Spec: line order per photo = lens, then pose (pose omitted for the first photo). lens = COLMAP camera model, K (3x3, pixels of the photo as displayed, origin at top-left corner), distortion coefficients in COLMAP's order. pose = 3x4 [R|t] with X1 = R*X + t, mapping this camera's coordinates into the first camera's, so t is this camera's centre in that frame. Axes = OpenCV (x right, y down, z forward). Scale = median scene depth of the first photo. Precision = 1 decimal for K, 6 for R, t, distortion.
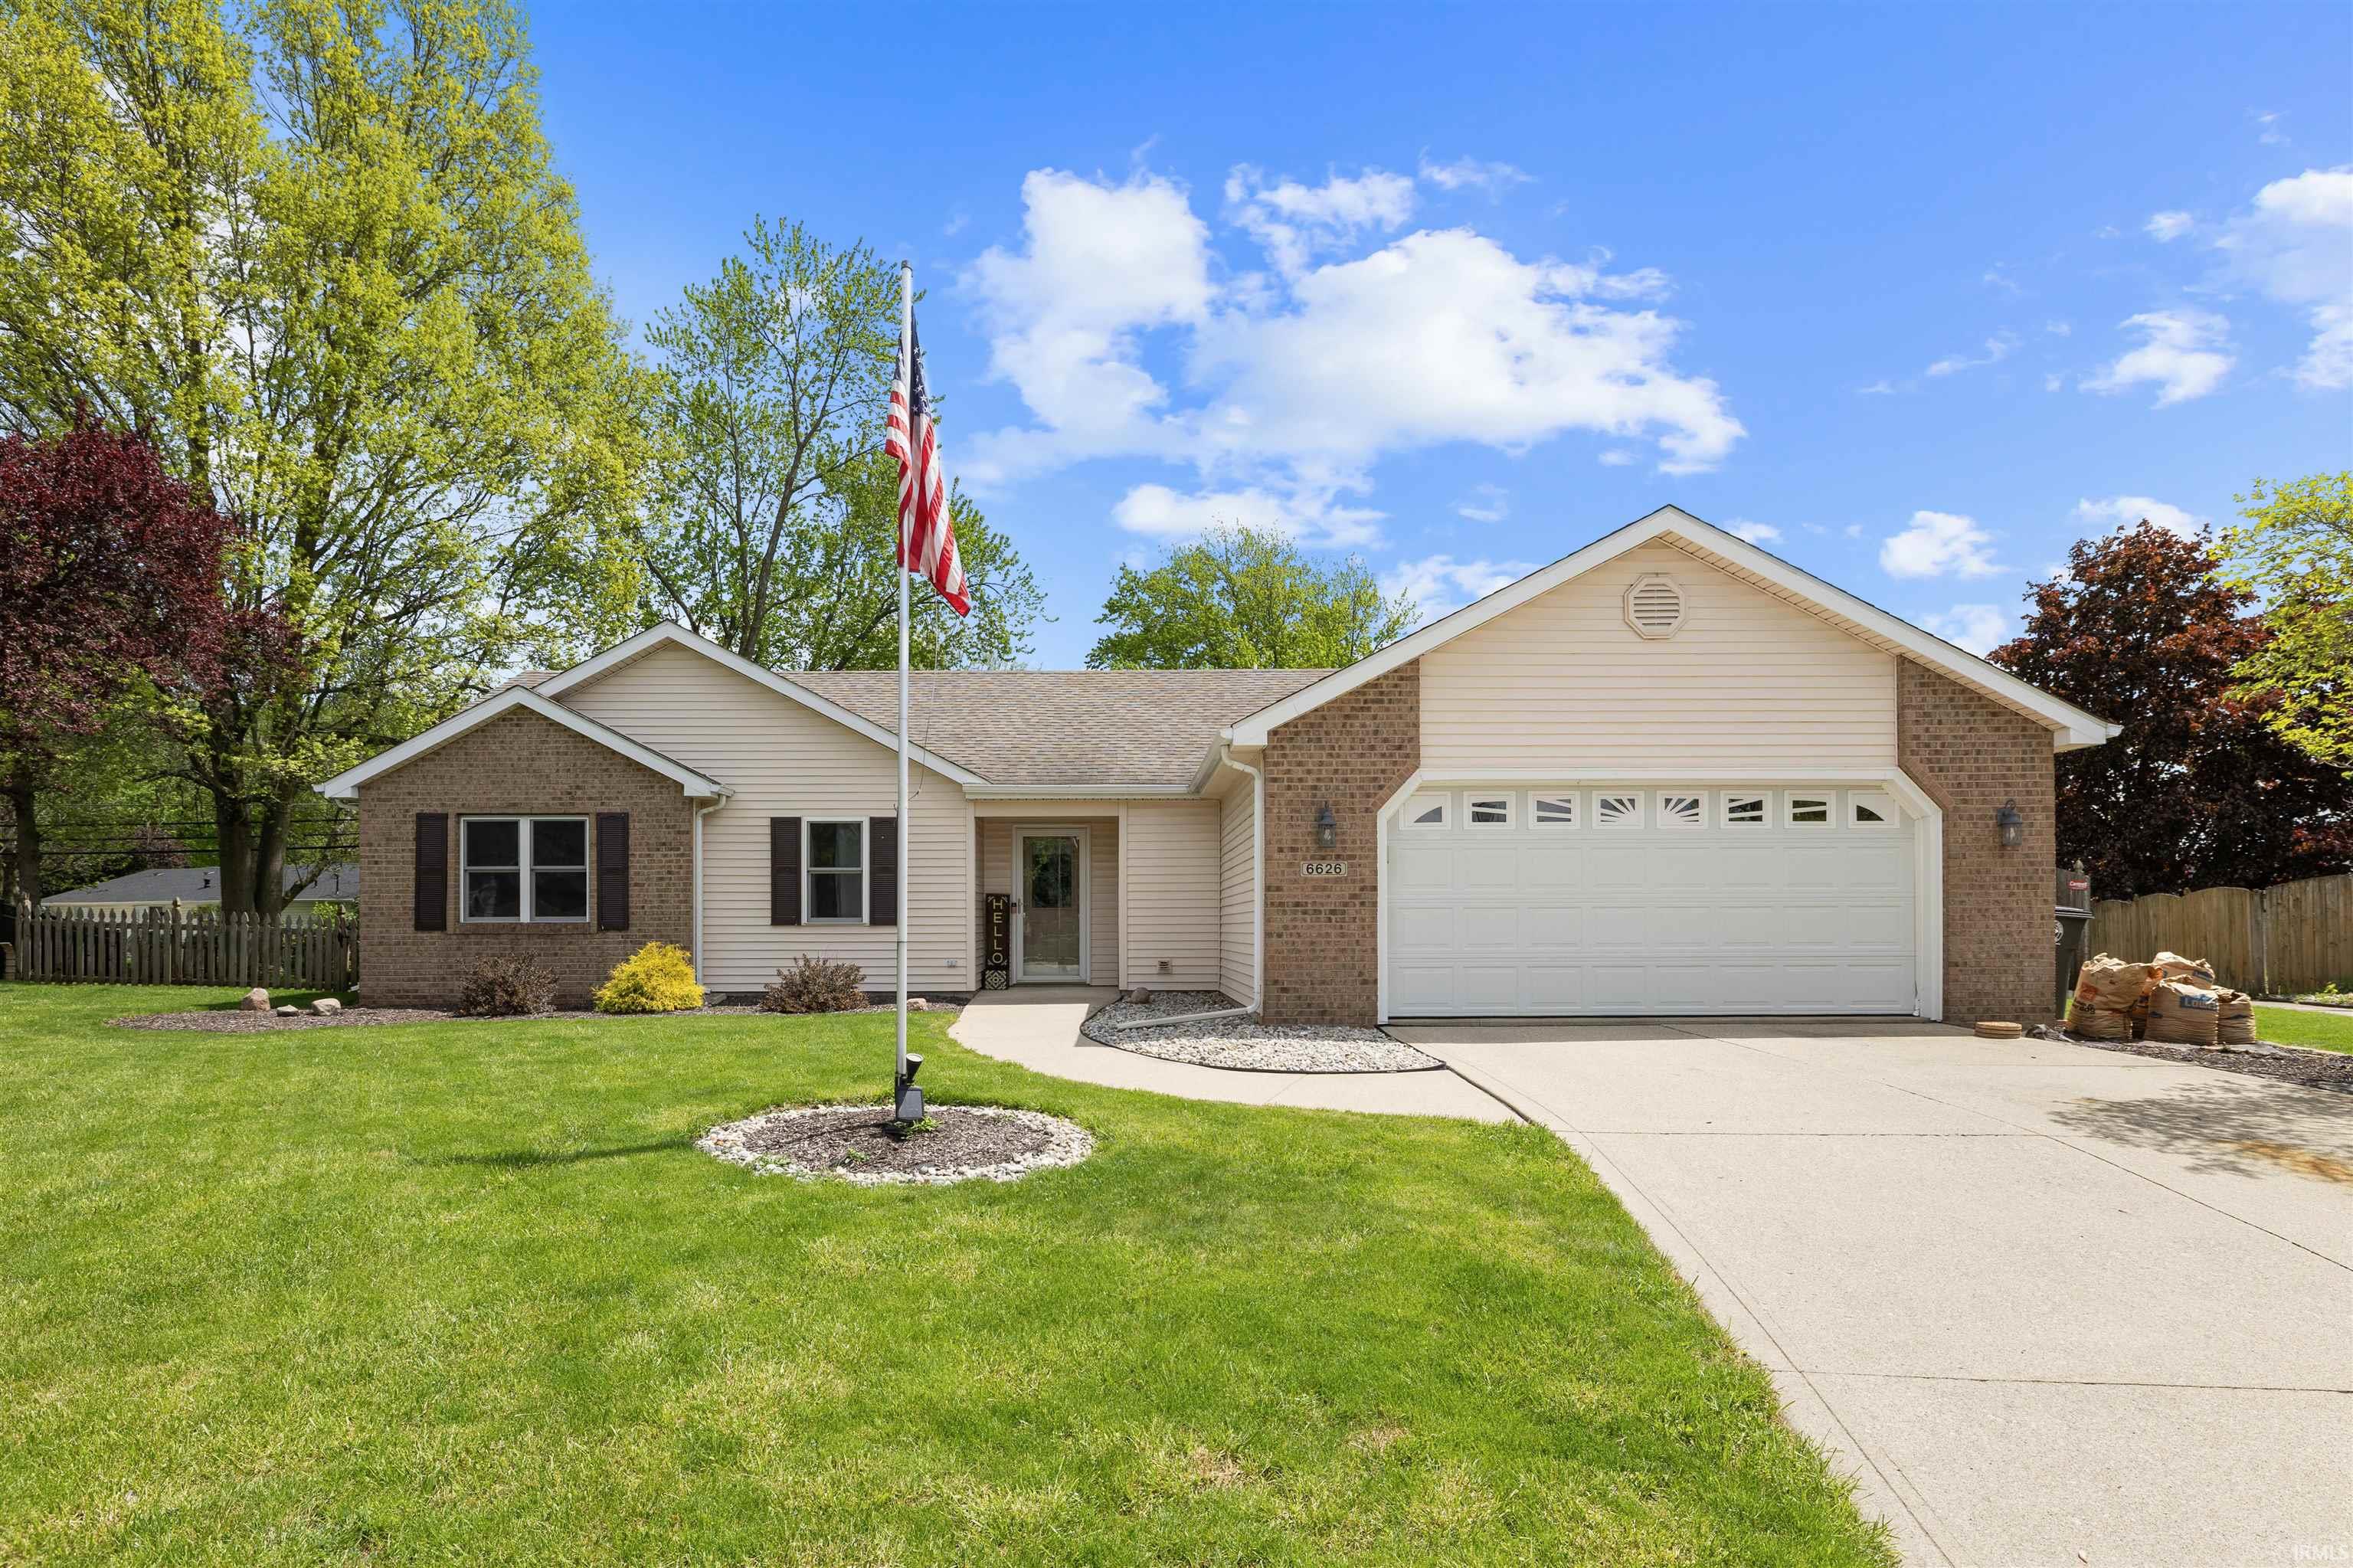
lens RADIAL K [[1254.3, 0, 1148.1], [0, 1254.3, 905.0], [0, 0, 1]] dist [-0.005005, -0.000029]
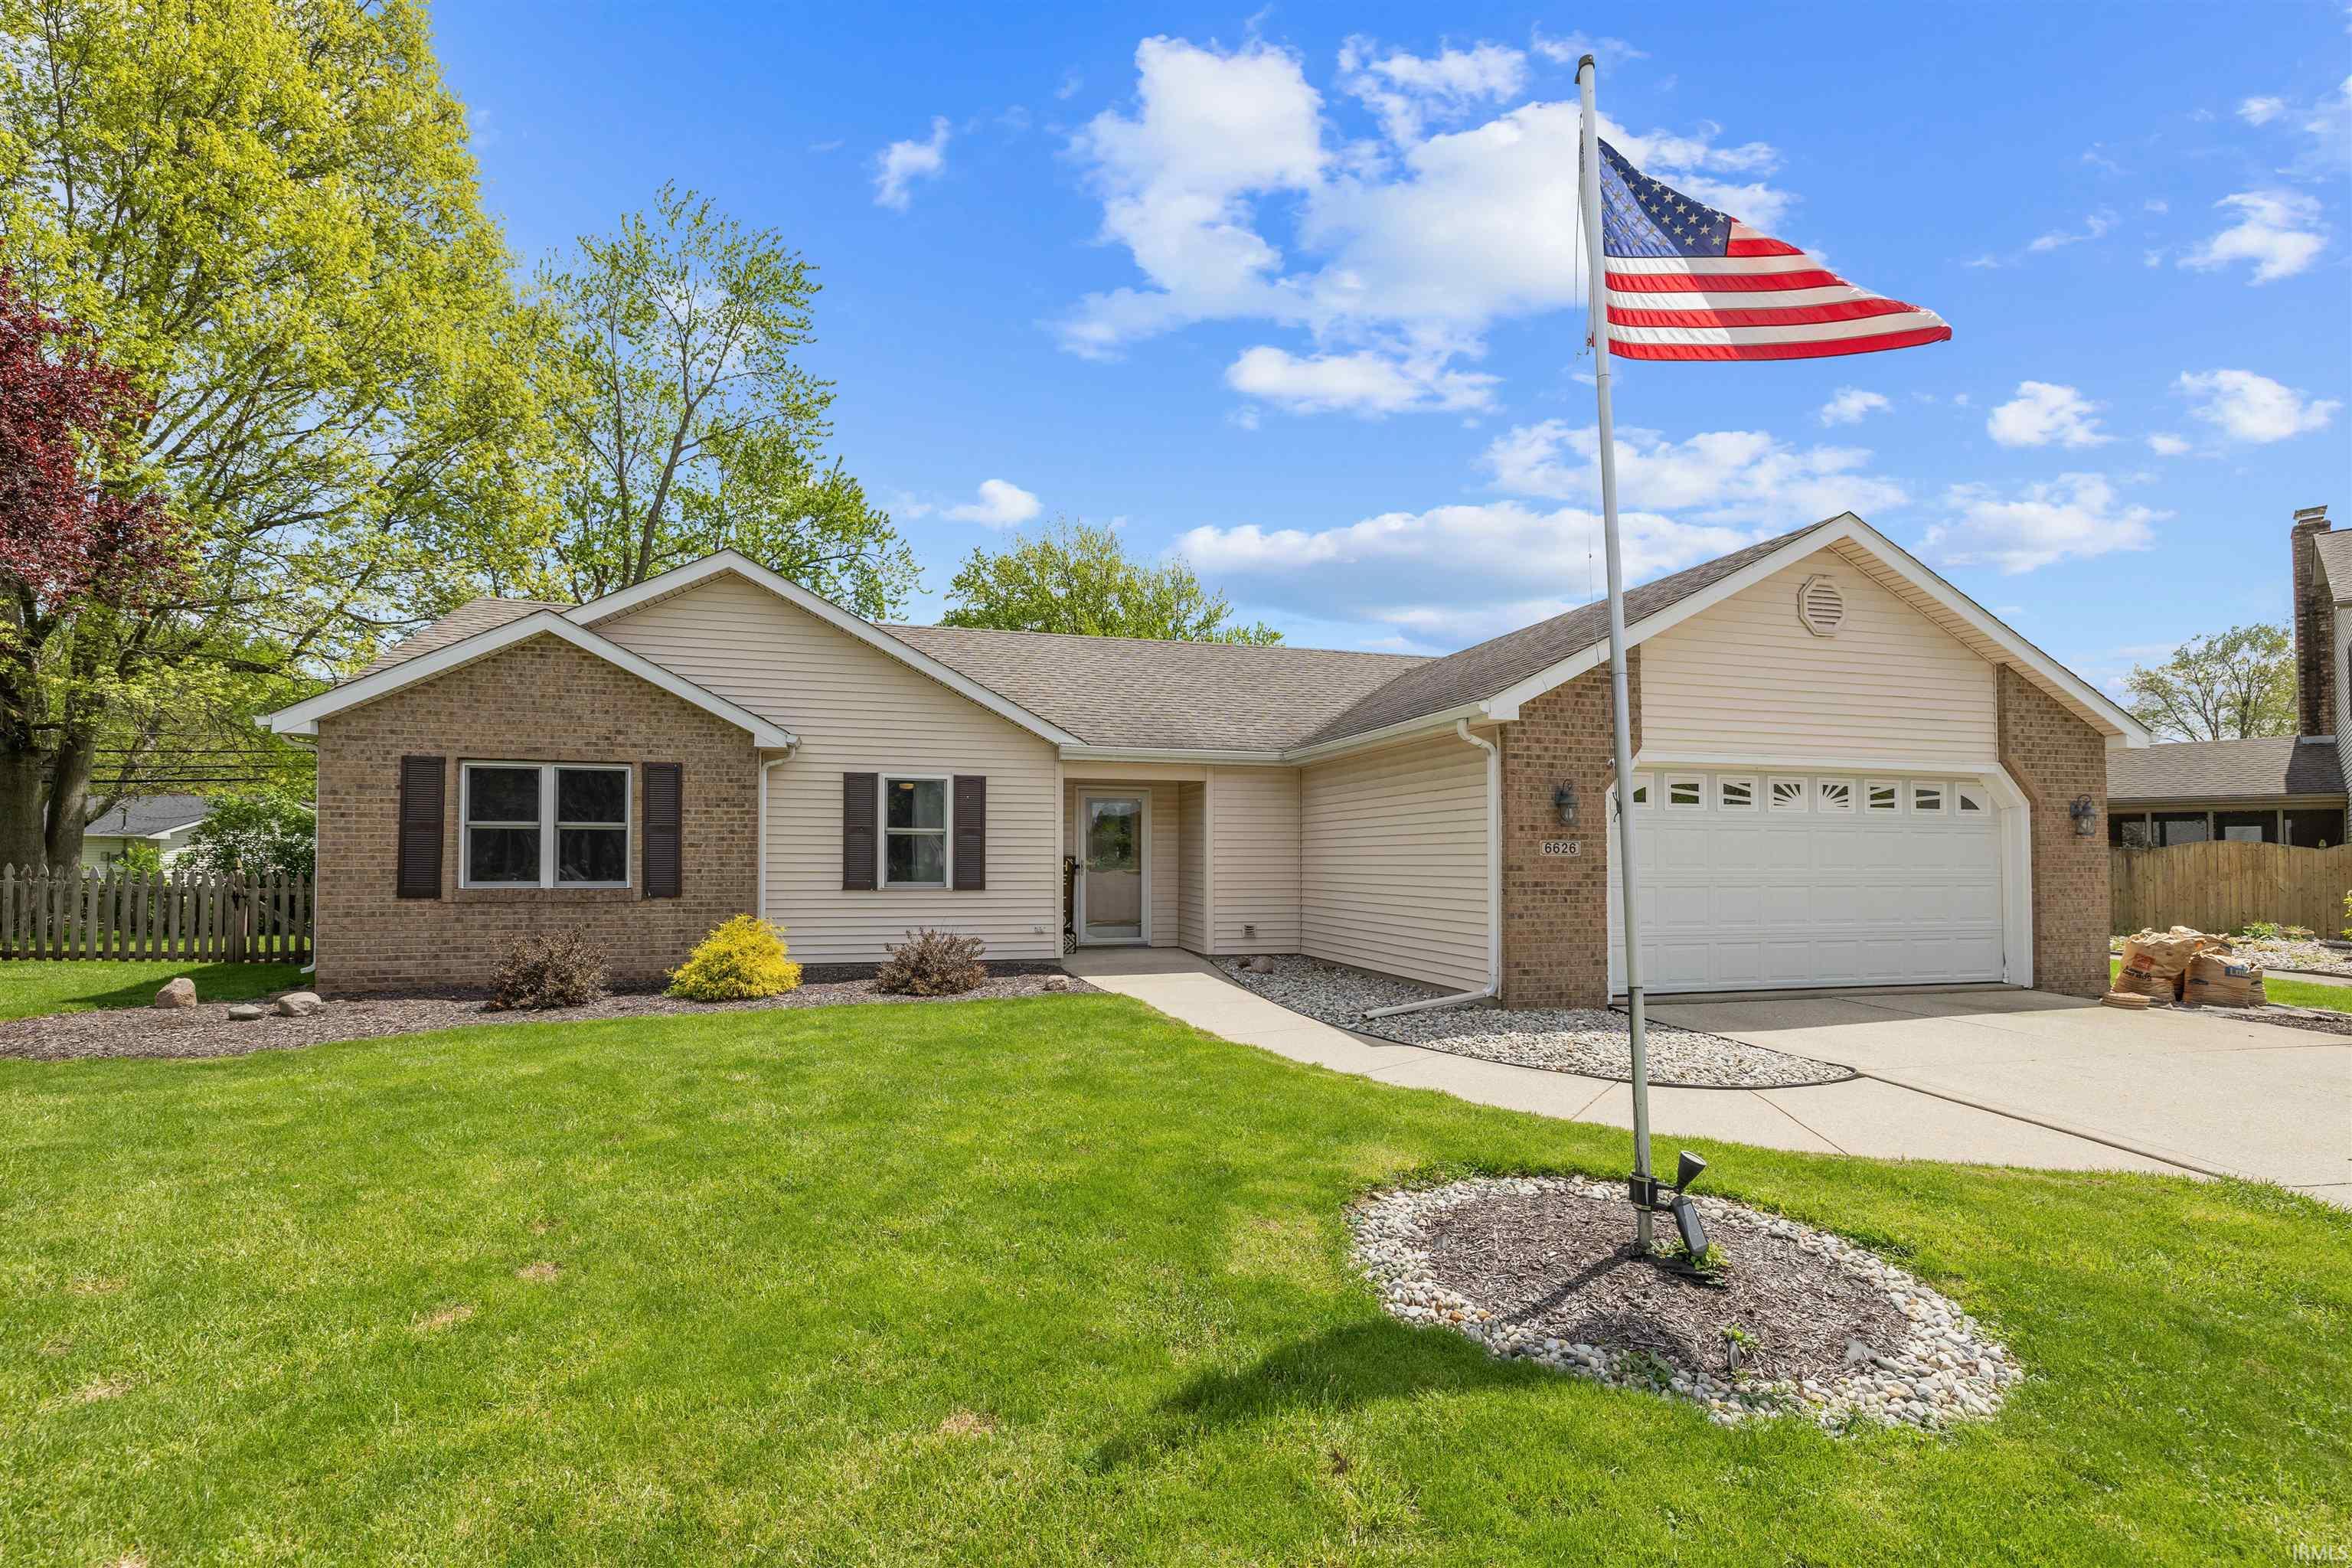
lens RADIAL K [[1022.0, 0, 1181.2], [0, 1022.0, 827.7], [0, 0, 1]] dist [0.000888, -0.000088]
pose [[0.967368, 0.015622, 0.252894, -0.275643], [-0.011789, 0.999792, -0.016665, -0.022083], [-0.253102, 0.013140, 0.967350, 0.236377]]
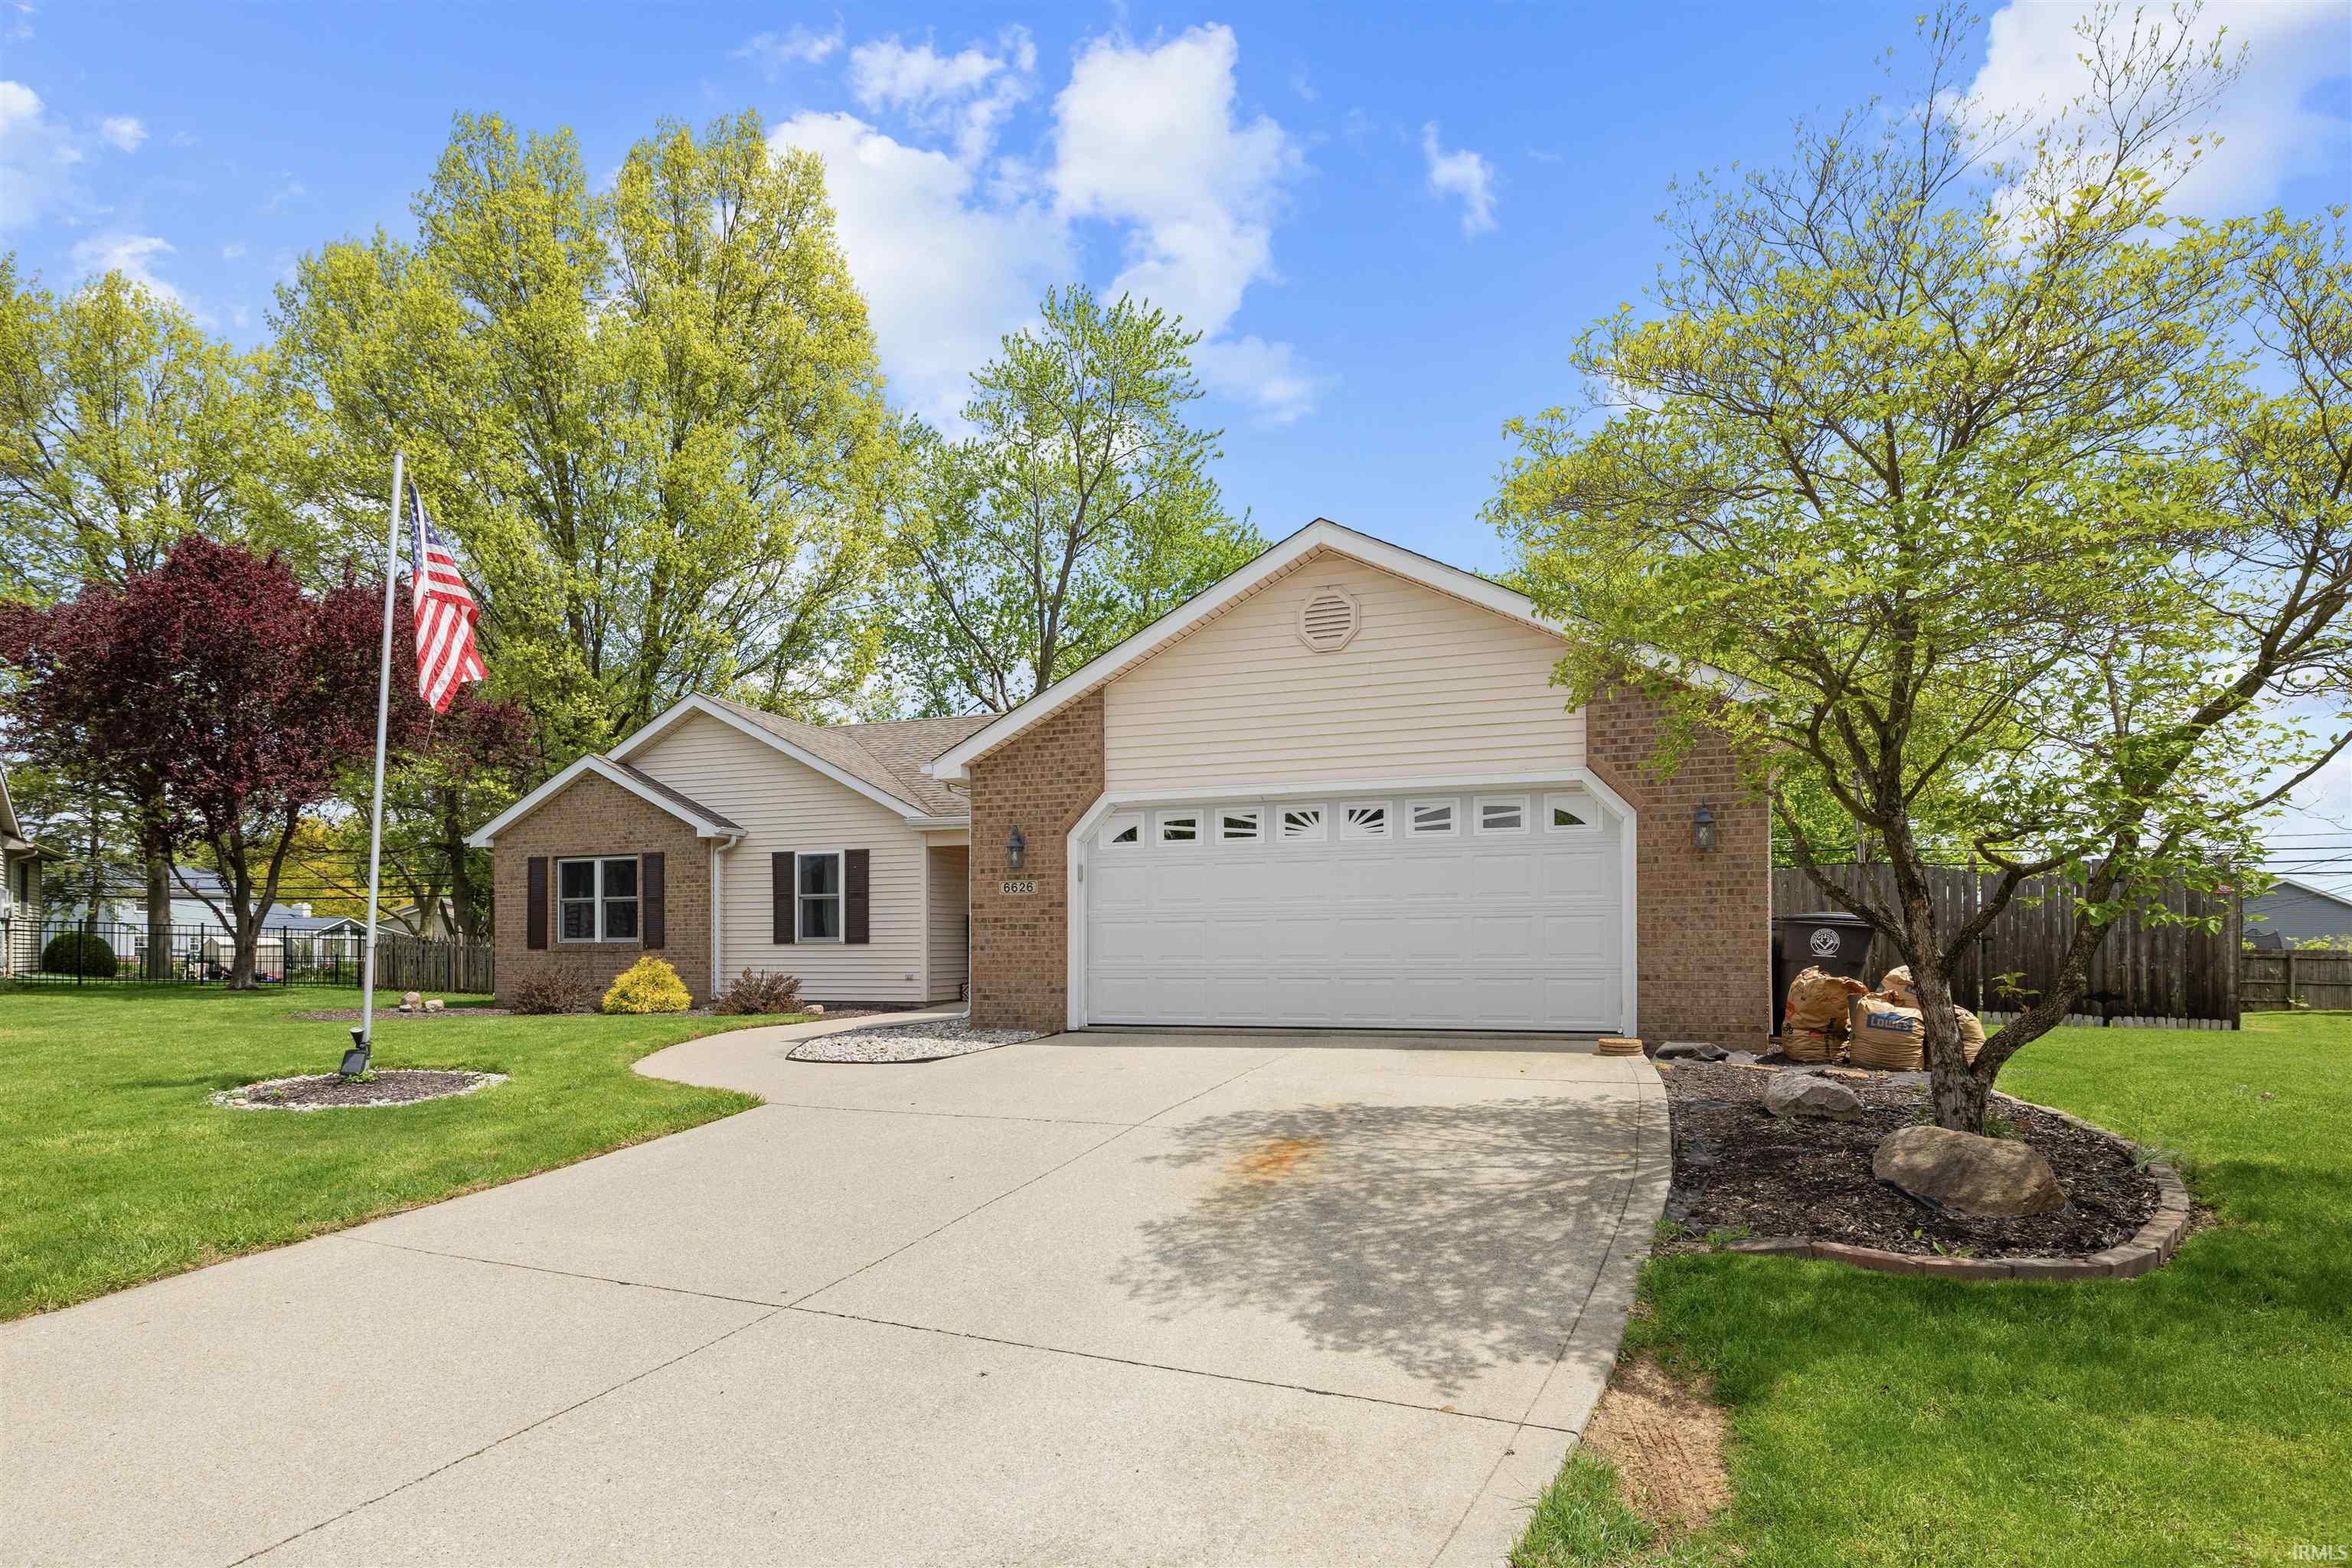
lens RADIAL K [[1295.9, 0, 1165.3], [0, 1295.9, 923.7], [0, 0, 1]] dist [0.004257, 0.000183]
pose [[0.937158, -0.009417, -0.348778, 0.515360], [0.007135, 0.999944, -0.007826, 0.010079], [0.348832, 0.004845, 0.937173, -0.013329]]
